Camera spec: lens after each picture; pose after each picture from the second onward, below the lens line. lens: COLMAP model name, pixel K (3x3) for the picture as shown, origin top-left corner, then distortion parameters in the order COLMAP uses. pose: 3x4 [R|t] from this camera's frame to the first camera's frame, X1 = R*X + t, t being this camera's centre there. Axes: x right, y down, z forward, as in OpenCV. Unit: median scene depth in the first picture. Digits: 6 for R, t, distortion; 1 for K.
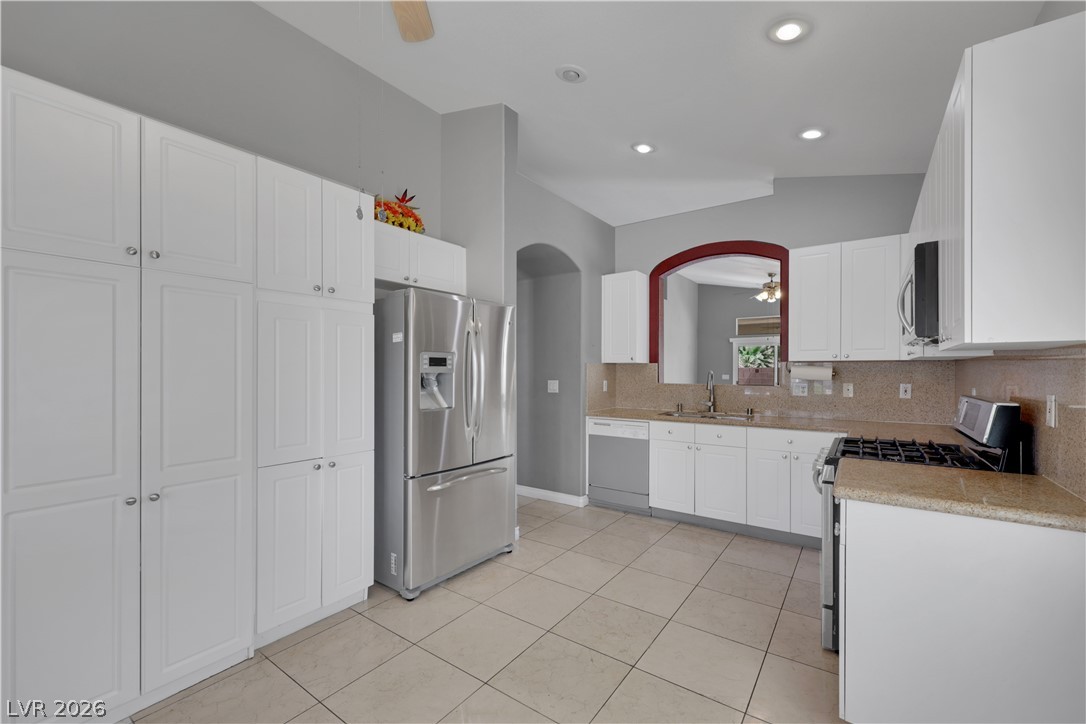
lens RADIAL K [[445.0, 0, 536.8], [0, 445.0, 374.4], [0, 0, 1]] dist [-0.000011, 0.000476]
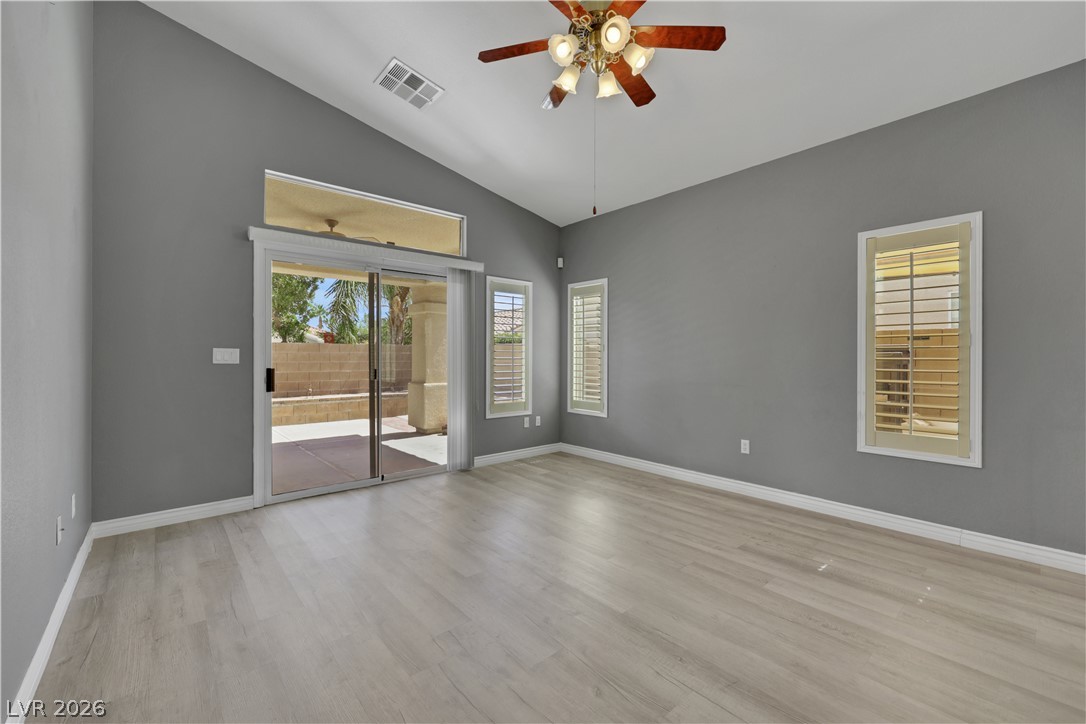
lens RADIAL K [[445.0, 0, 548.6], [0, 445.0, 363.3], [0, 0, 1]] dist [-0.000011, 0.000476]
pose [[0.226350, -0.014038, 0.973945, 0.553961], [0.005878, 0.999898, 0.013046, 0.023795], [-0.974028, 0.002772, 0.226409, 2.165208]]
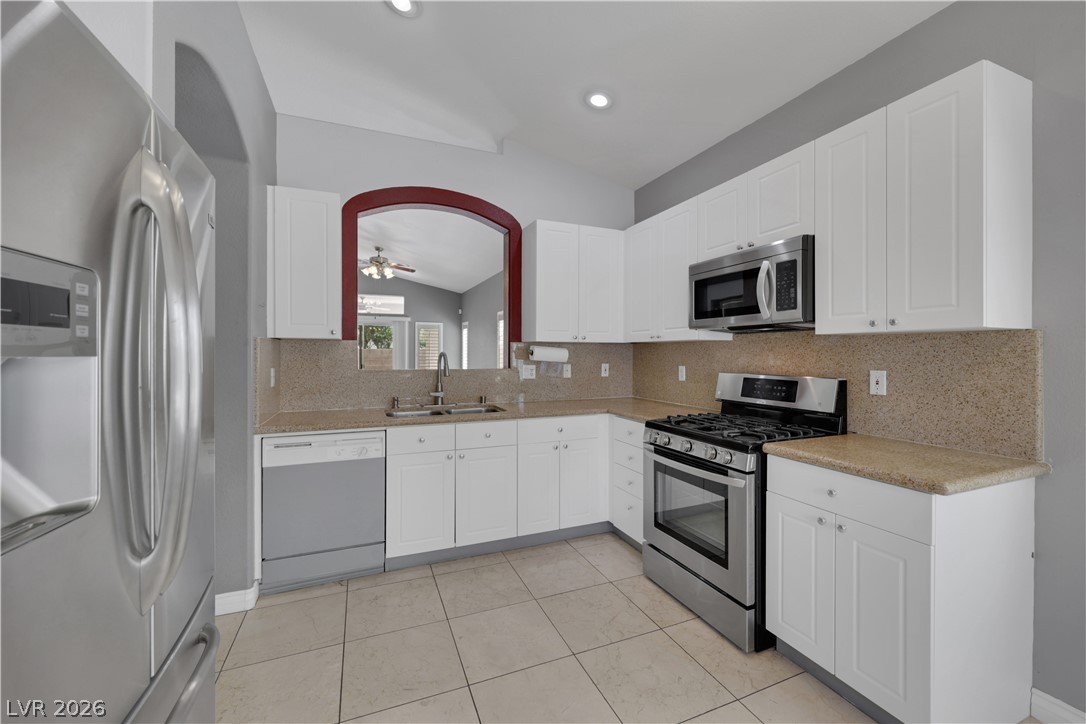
lens RADIAL K [[445.0, 0, 546.5], [0, 445.0, 356.6], [0, 0, 1]] dist [-0.000011, 0.000476]
pose [[0.519074, -0.006724, 0.854703, -0.194057], [0.005600, 0.999974, 0.004466, -0.002411], [-0.854711, 0.002468, 0.519099, 0.487564]]
